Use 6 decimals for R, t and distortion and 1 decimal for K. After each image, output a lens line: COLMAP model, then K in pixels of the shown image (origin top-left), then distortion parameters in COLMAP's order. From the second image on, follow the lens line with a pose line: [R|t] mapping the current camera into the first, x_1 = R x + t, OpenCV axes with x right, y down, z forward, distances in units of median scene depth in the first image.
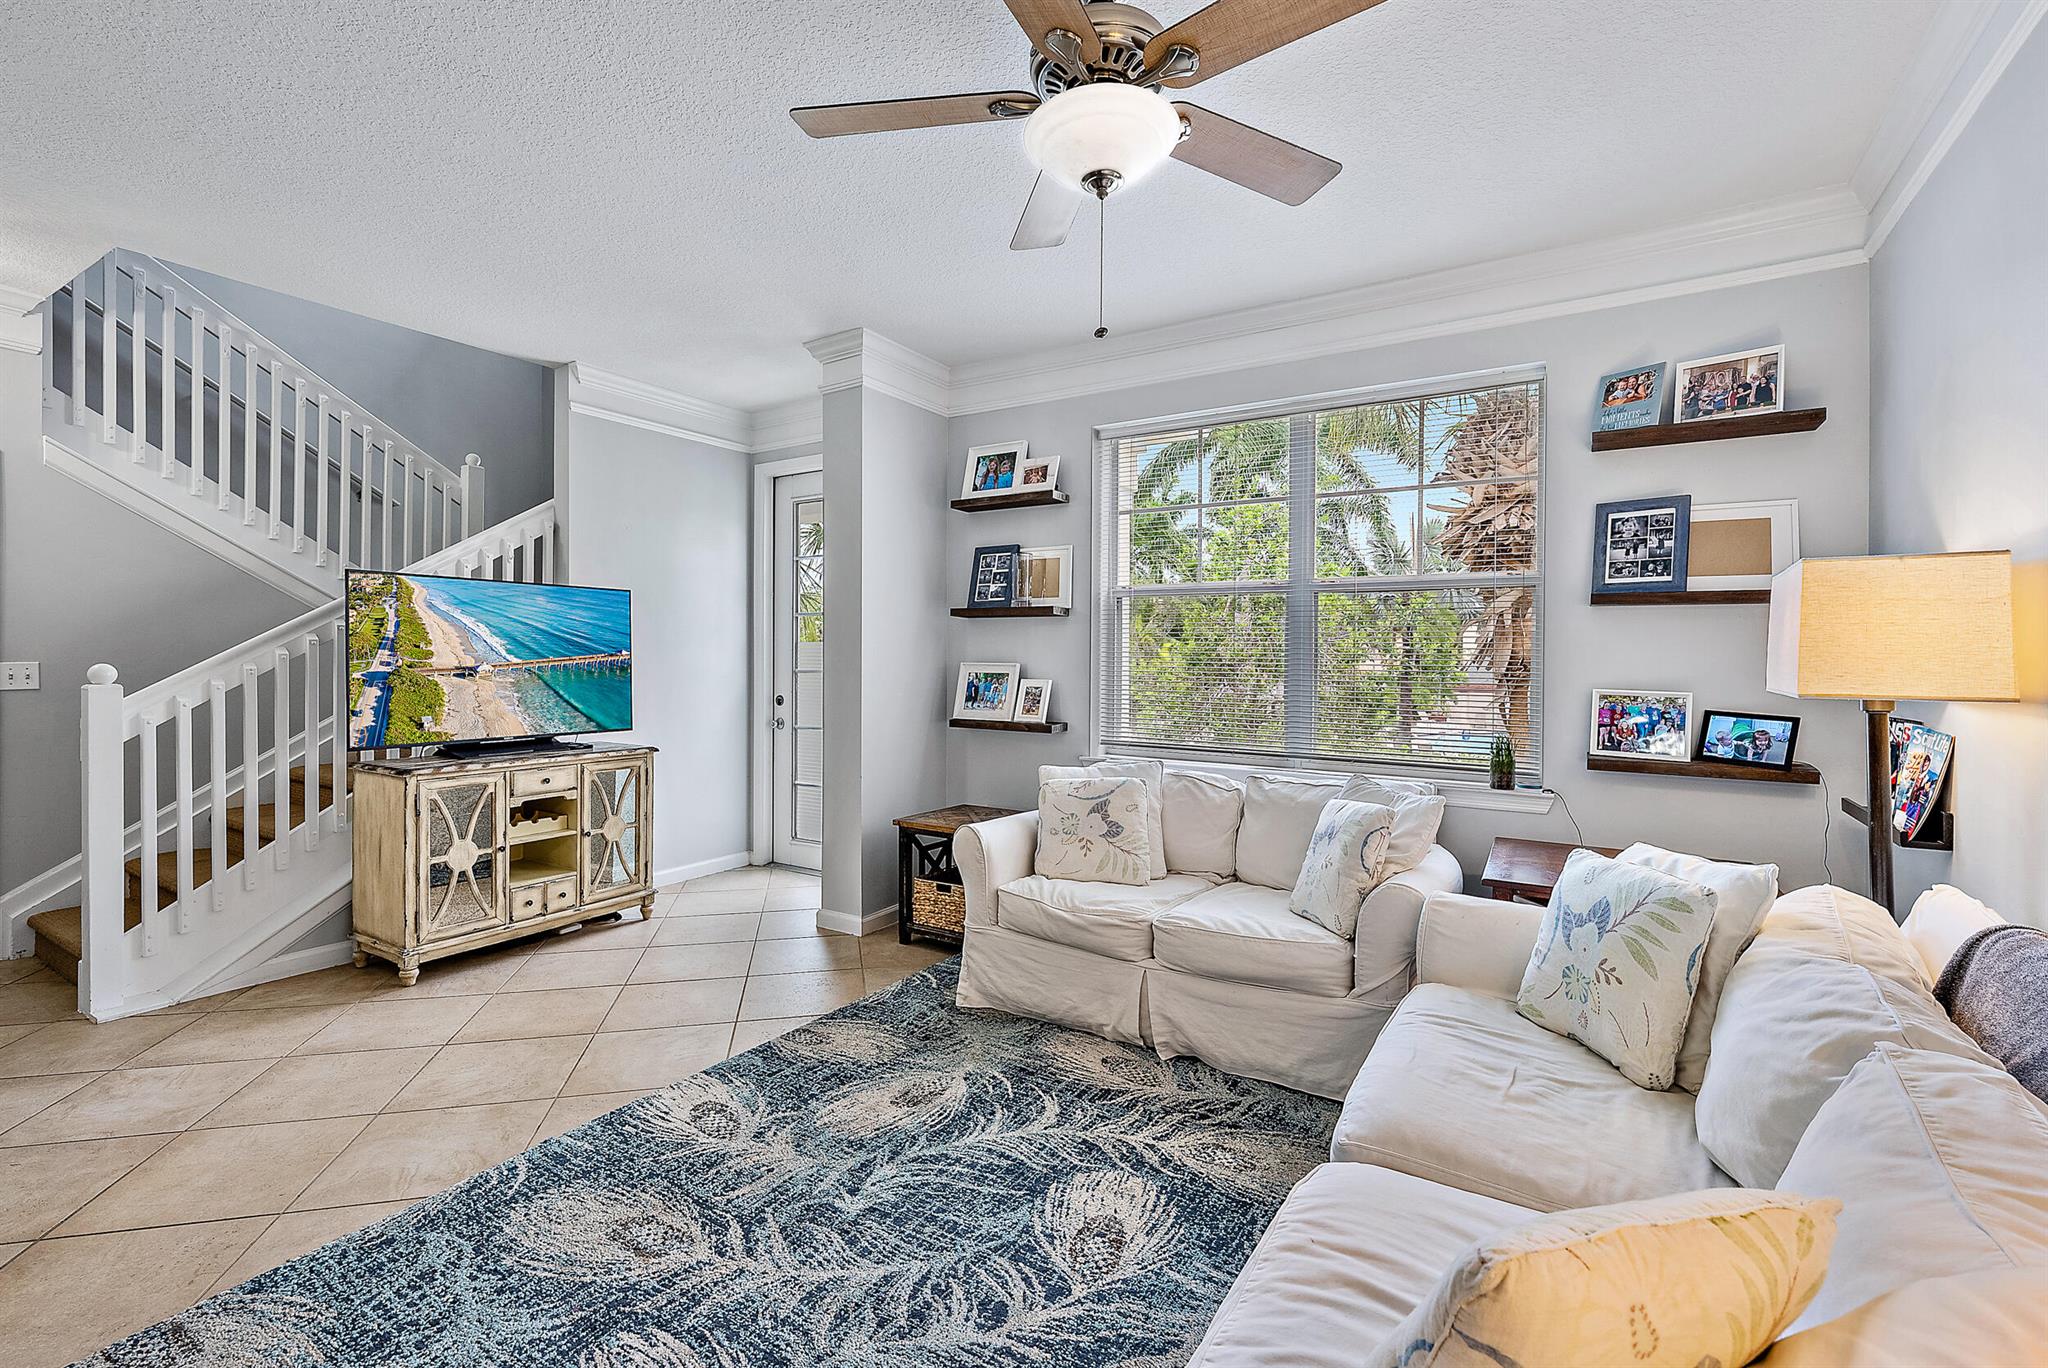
lens RADIAL K [[893.7, 0, 1026.5], [0, 893.7, 662.0], [0, 0, 1]] dist [0.000283, 0.000108]
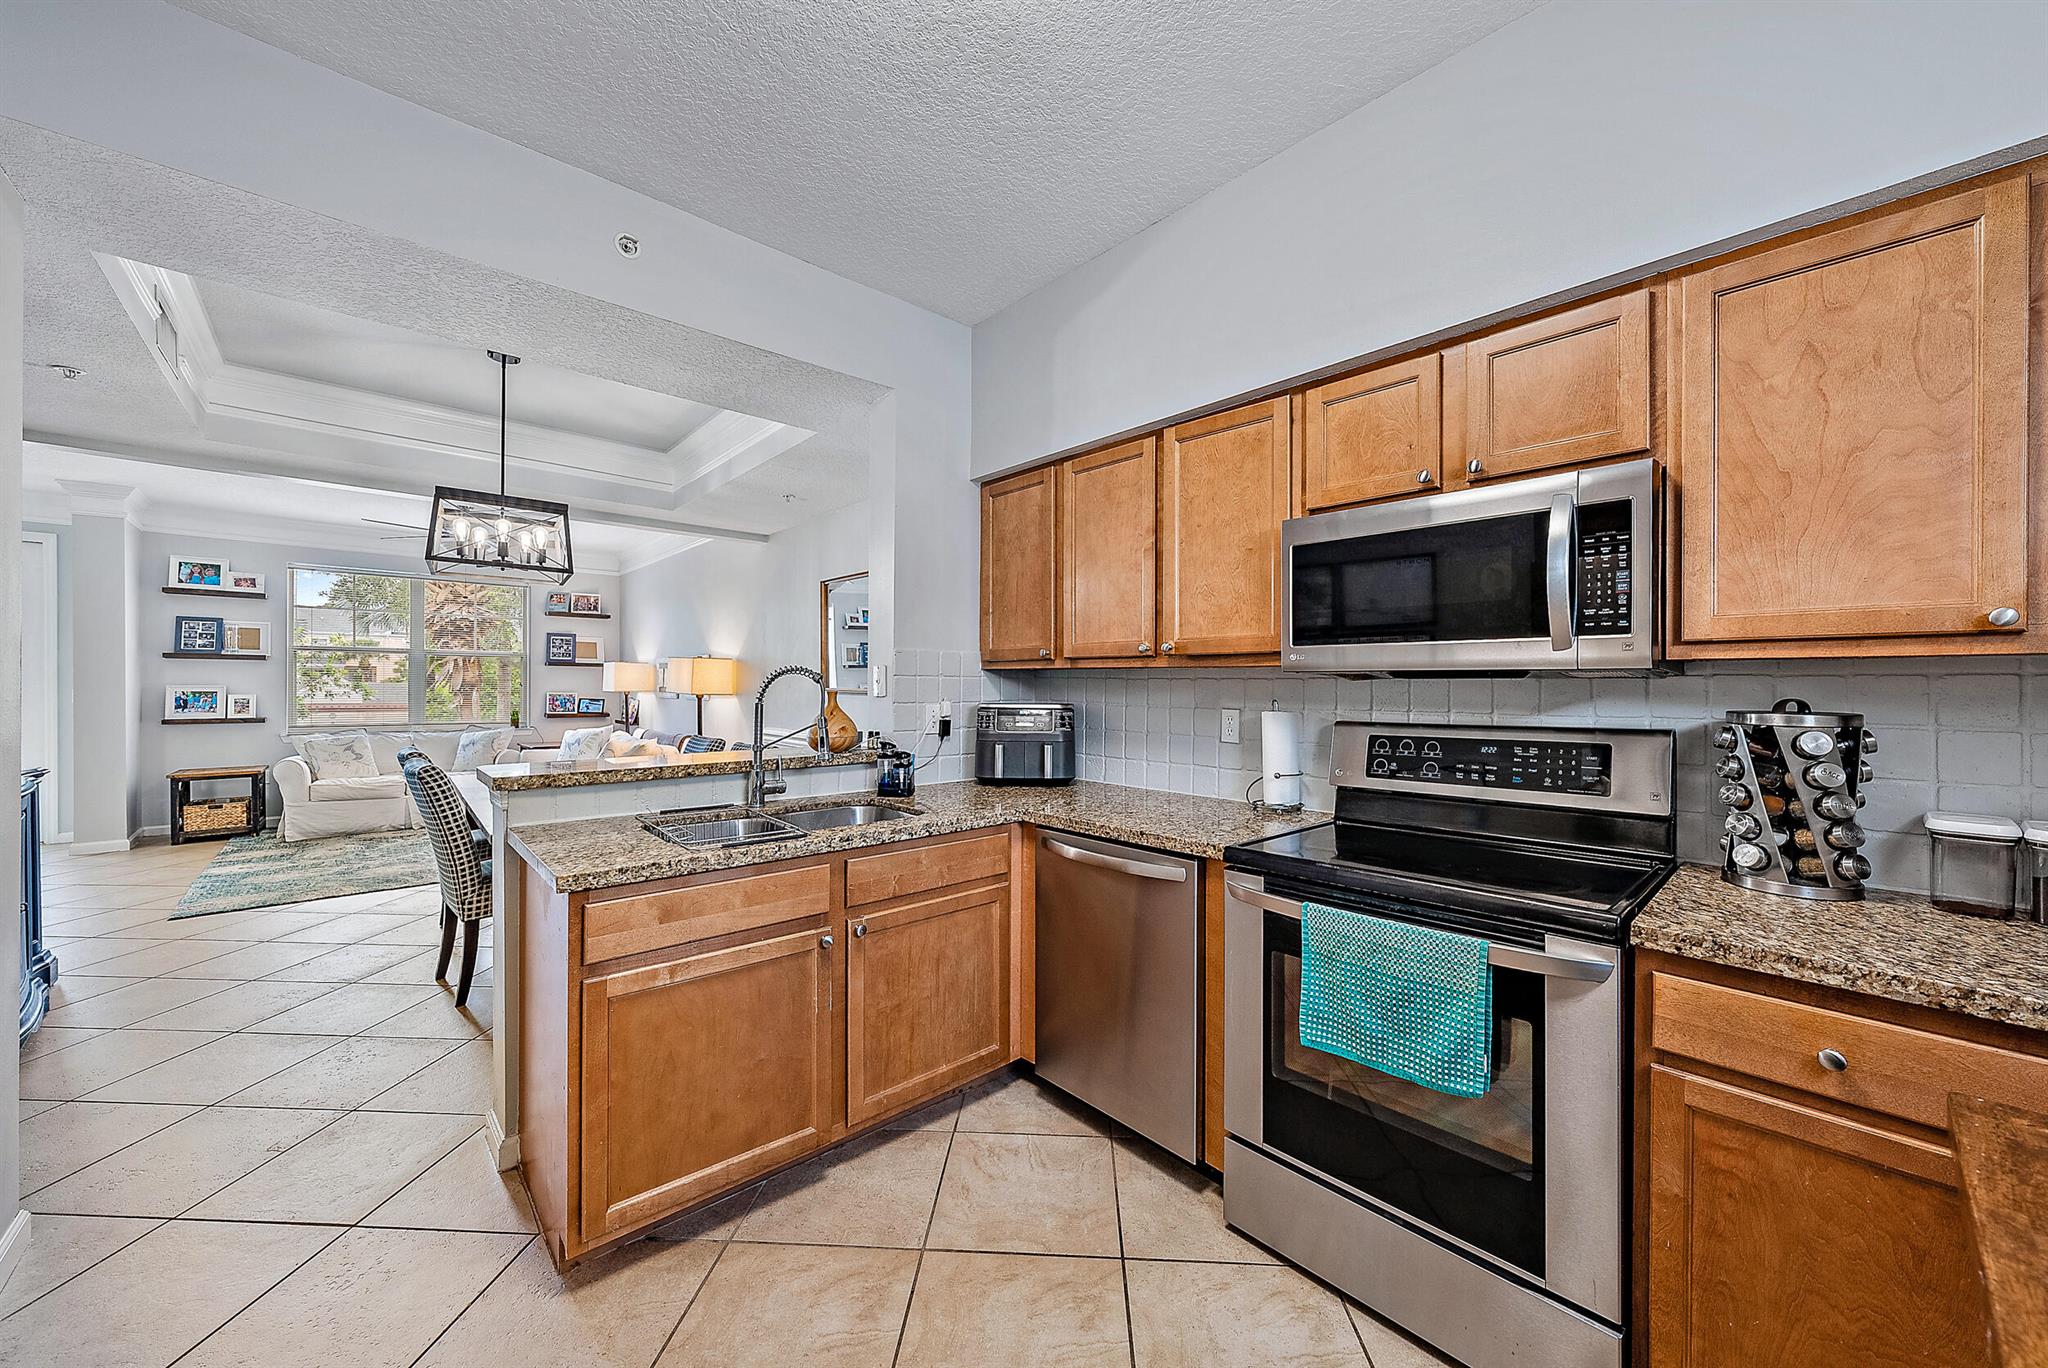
lens RADIAL K [[749.9, 0, 1033.6], [0, 749.9, 687.8], [0, 0, 1]] dist [-0.003039, 0.000113]
pose [[0.264155, -0.008497, 0.964443, -1.566212], [0.001869, 0.999964, 0.008298, -0.005271], [-0.964478, -0.000390, 0.264161, -1.443890]]
